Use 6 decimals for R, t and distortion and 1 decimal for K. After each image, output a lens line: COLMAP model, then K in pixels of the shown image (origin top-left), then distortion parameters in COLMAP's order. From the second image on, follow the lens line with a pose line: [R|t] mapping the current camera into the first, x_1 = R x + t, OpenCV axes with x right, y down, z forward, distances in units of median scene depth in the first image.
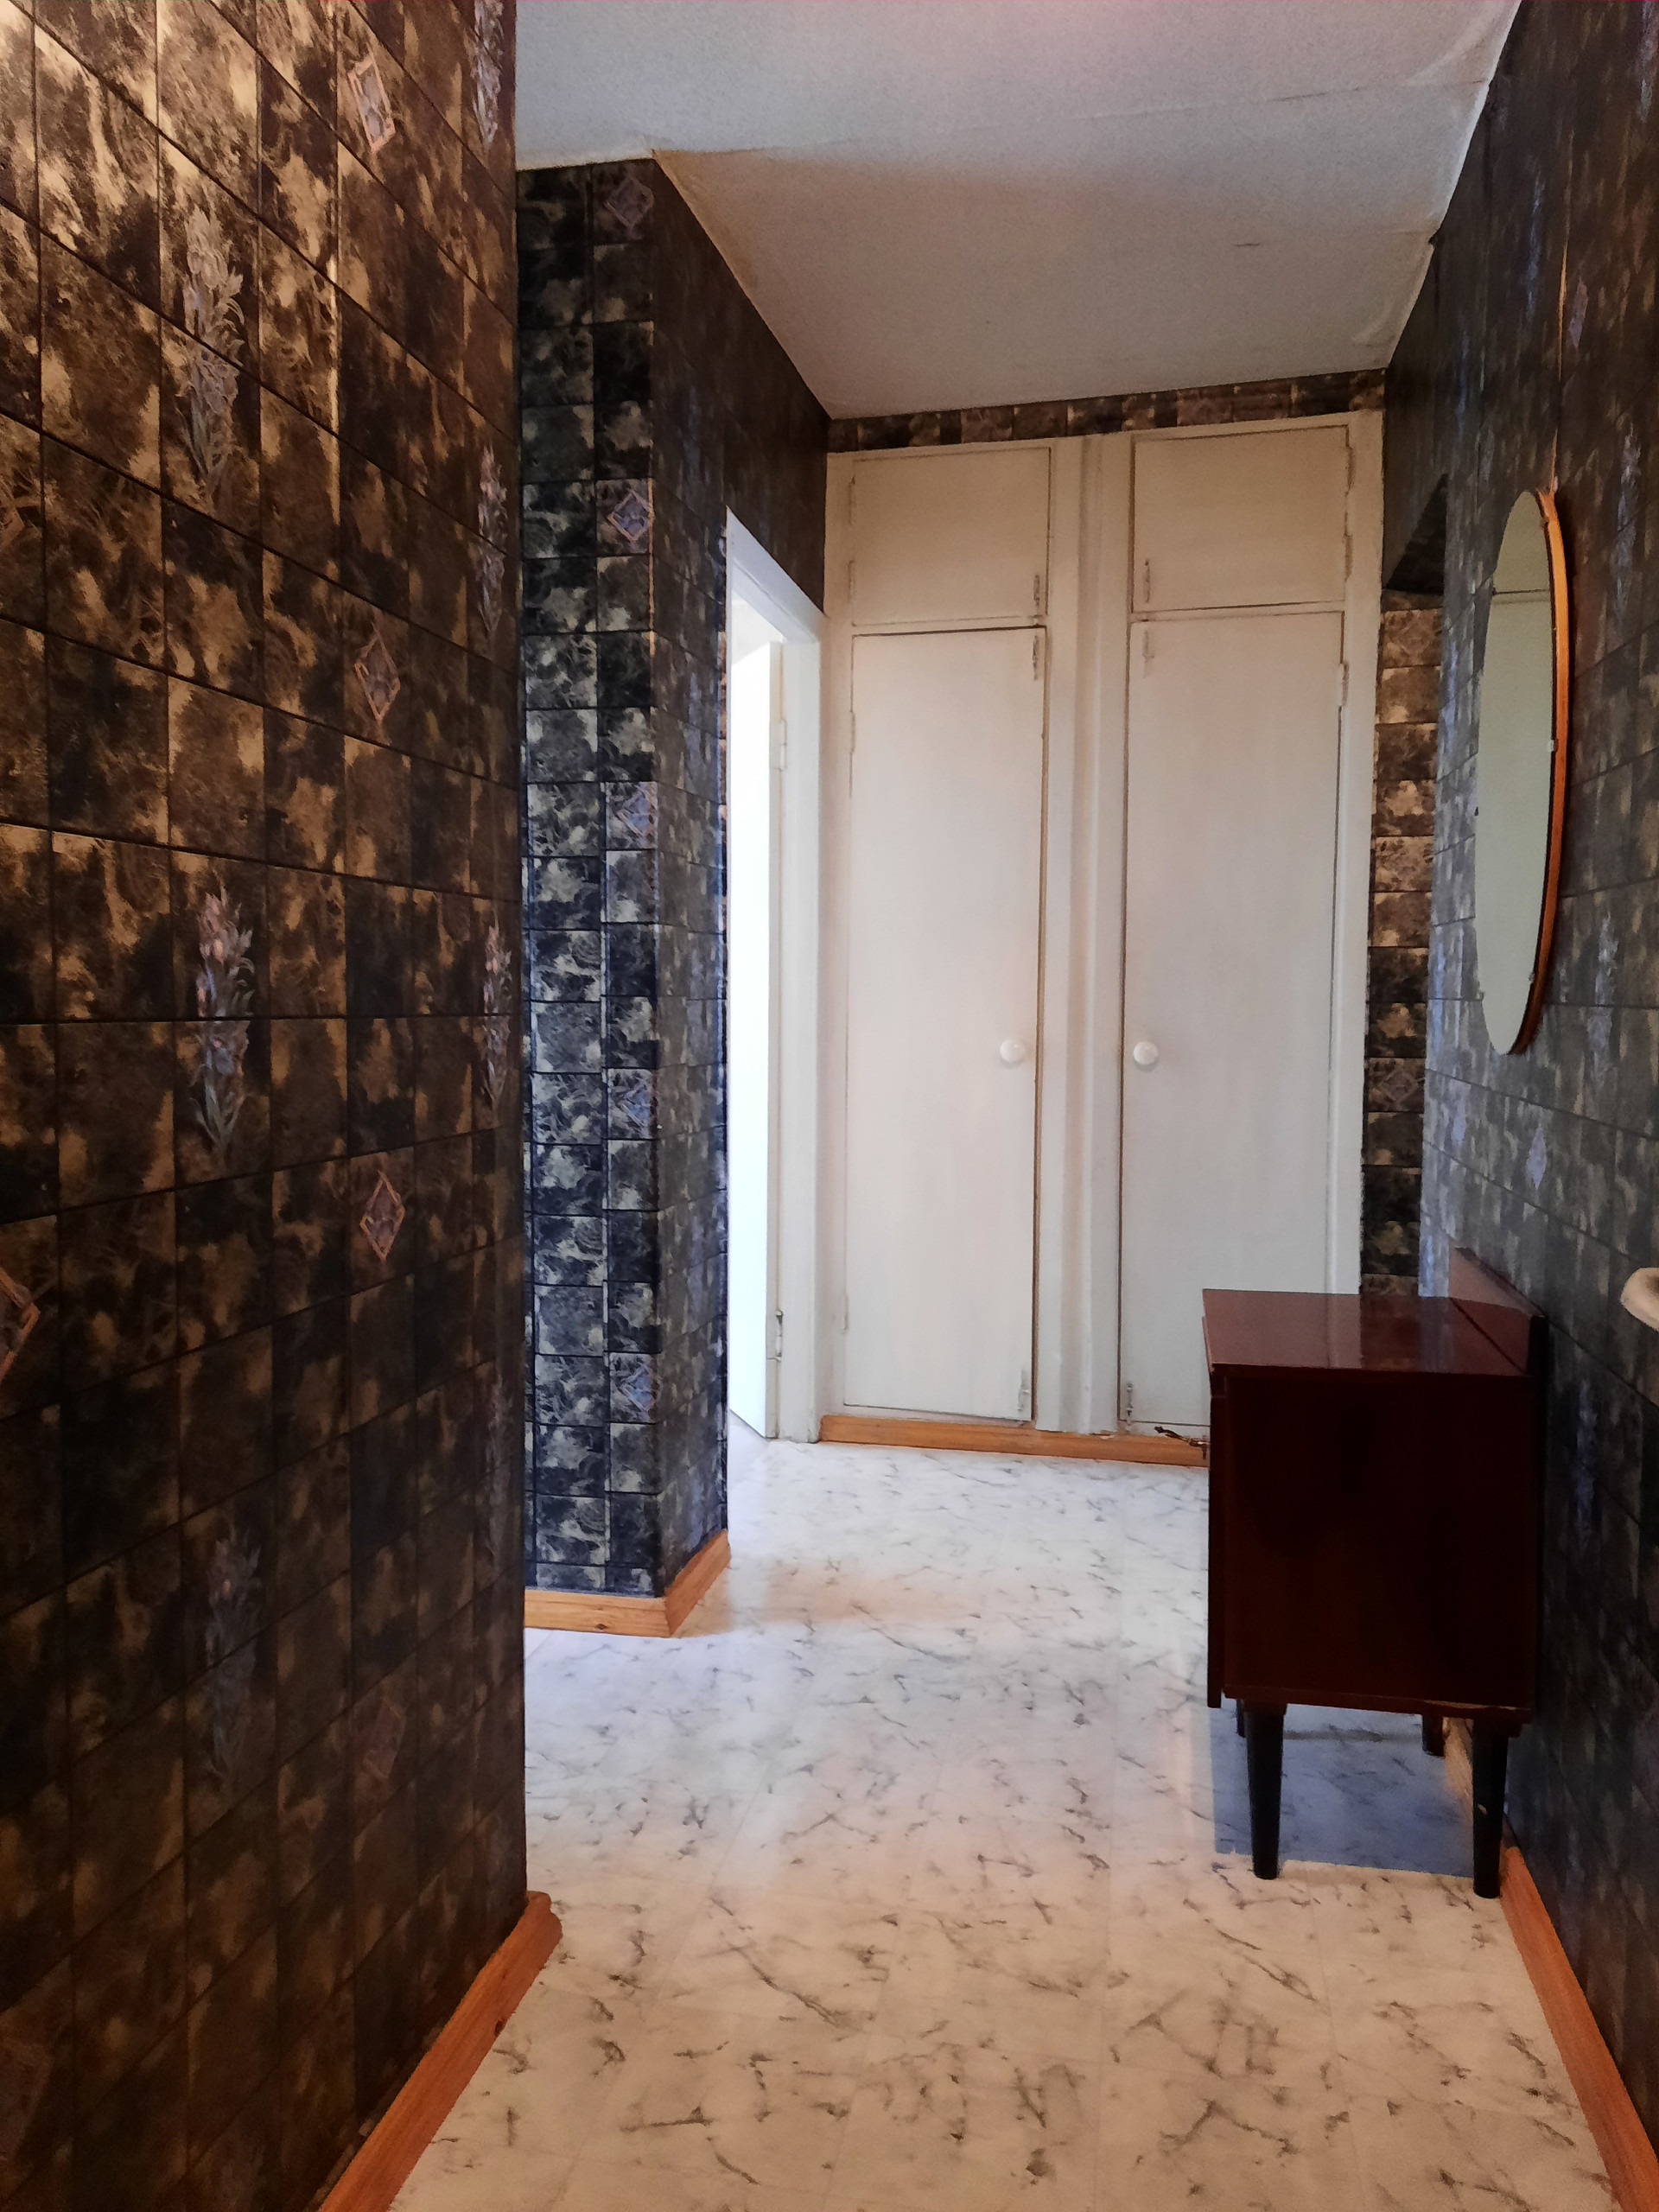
lens RADIAL K [[1604.7, 0, 837.5], [0, 1604.7, 1095.7], [0, 0, 1]] dist [0.075725, -0.075991]
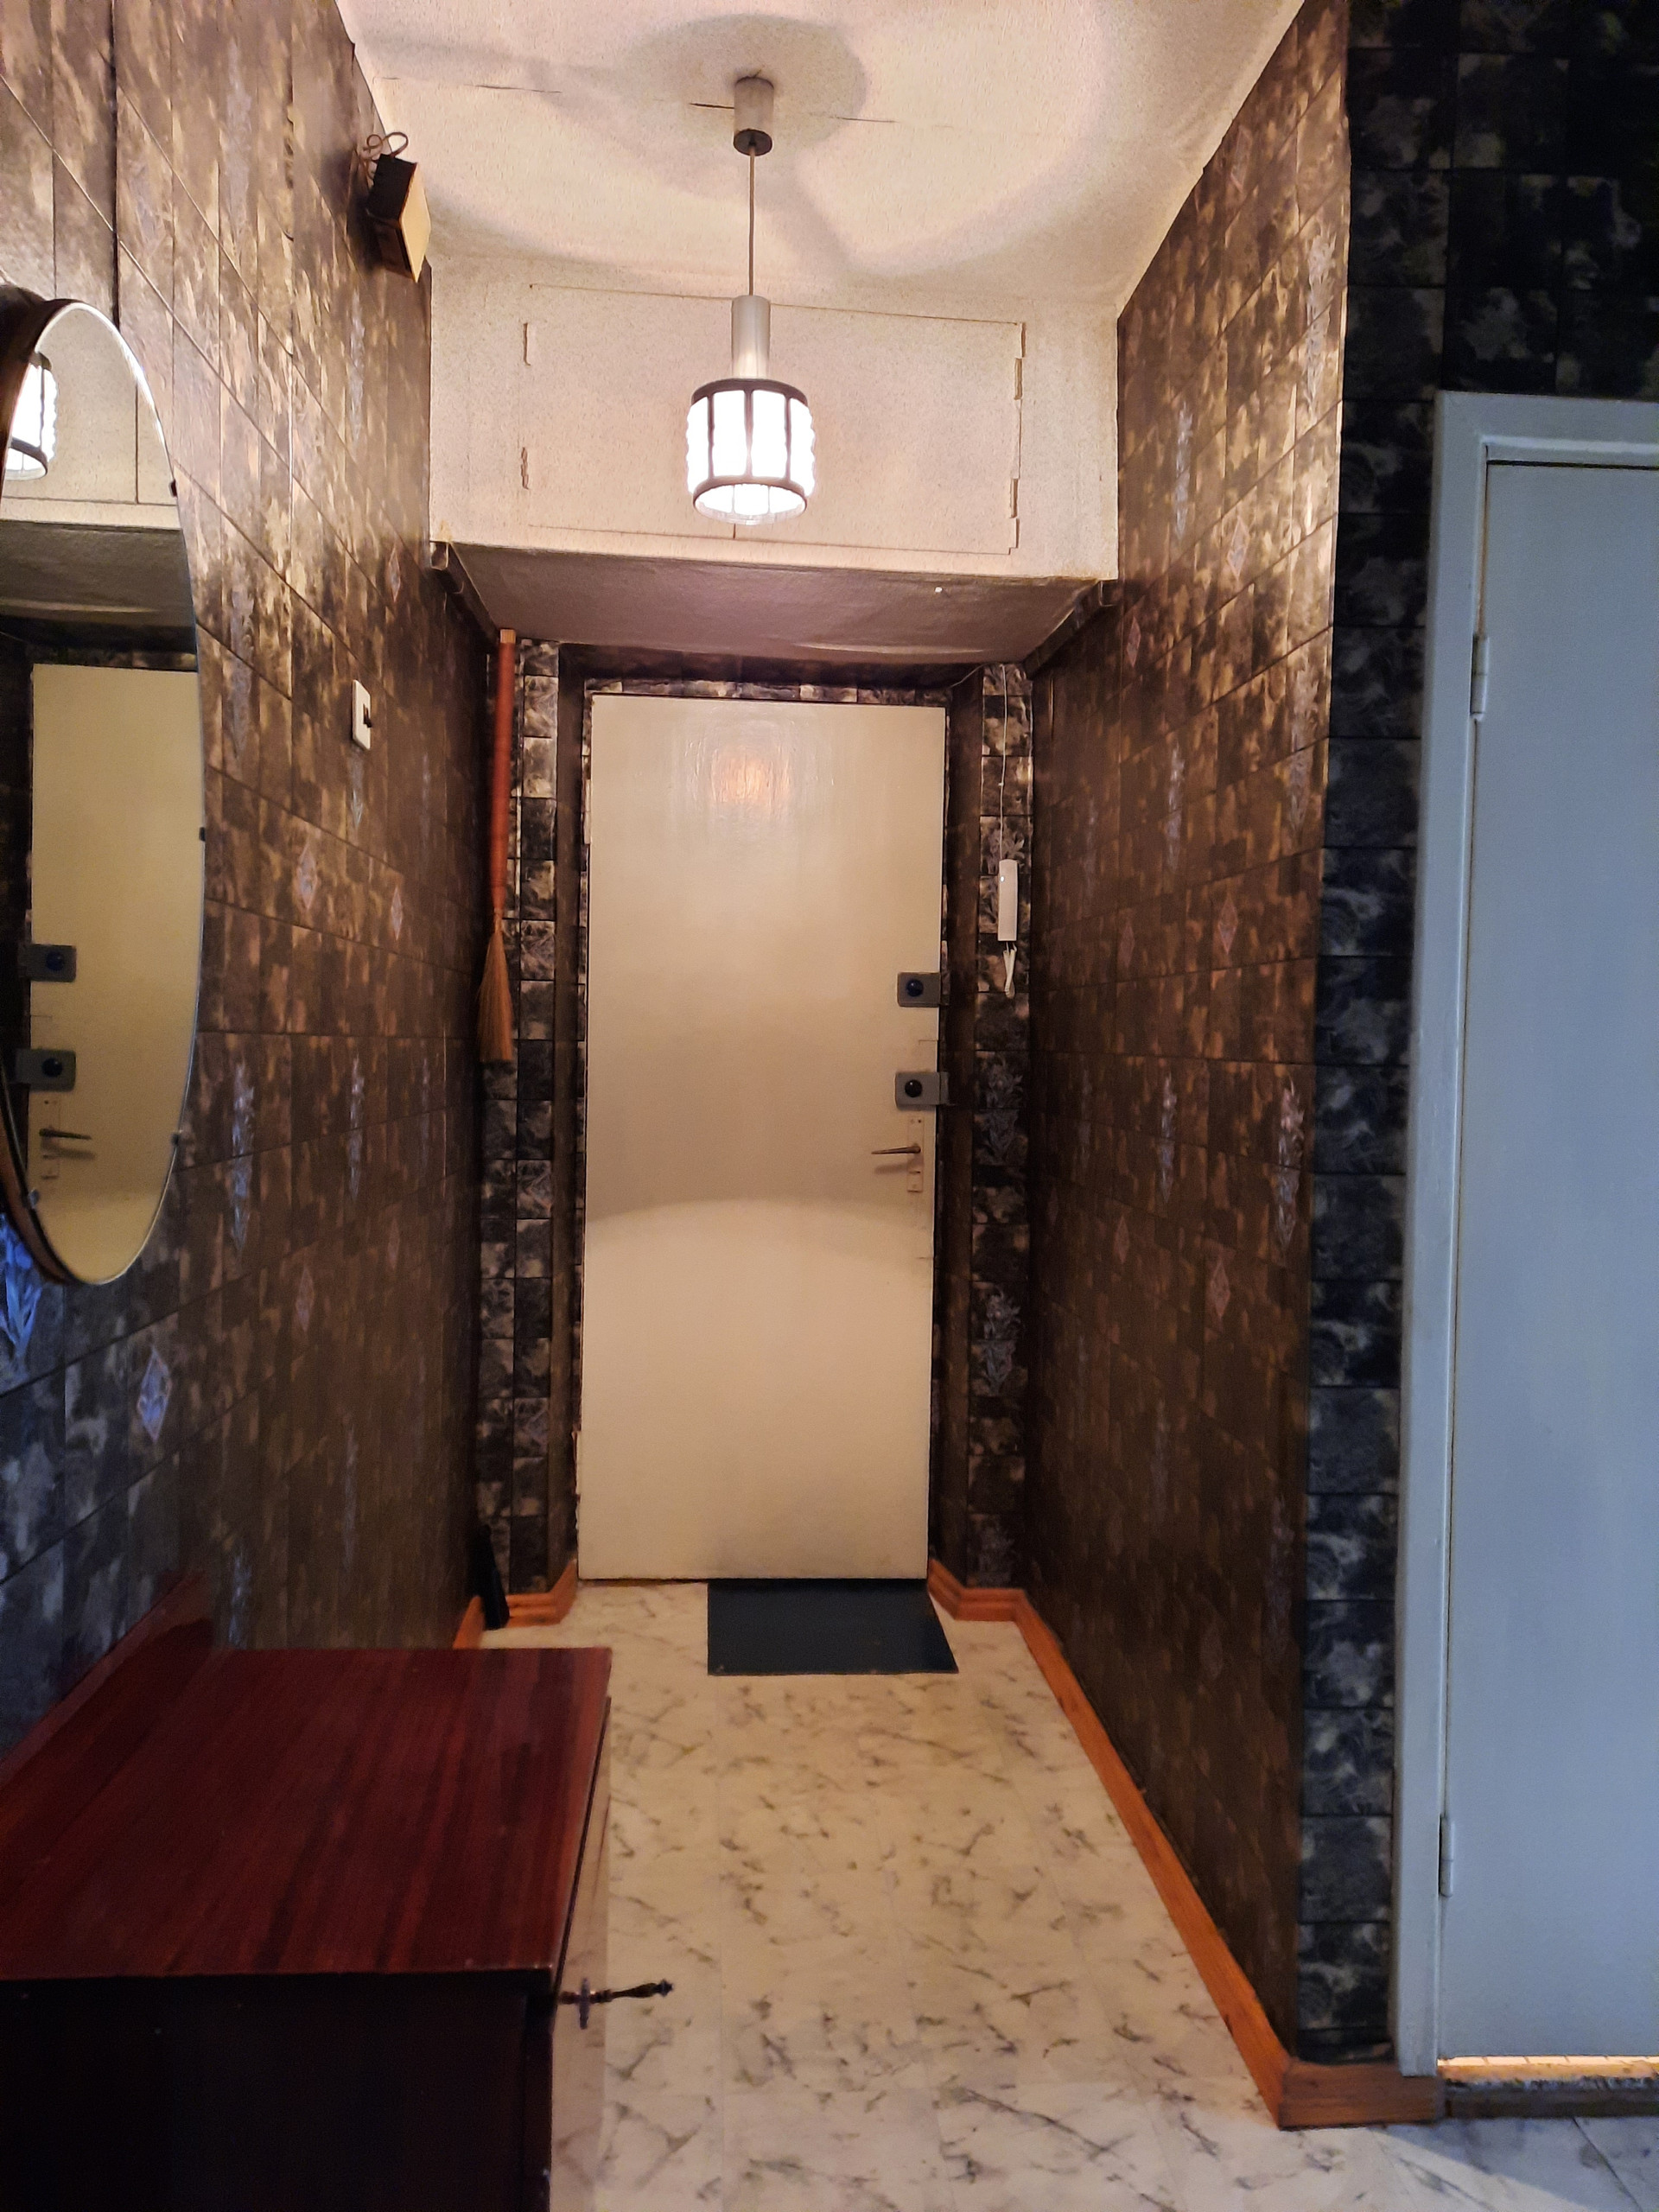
lens RADIAL K [[1587.3, 0, 833.0], [0, 1587.3, 1092.3], [0, 0, 1]] dist [0.088734, -0.086439]
pose [[-0.963562, -0.014083, -0.267114, 0.321613], [-0.039121, 0.995295, 0.088644, -0.156102], [0.264609, 0.095863, -0.959579, 1.648285]]
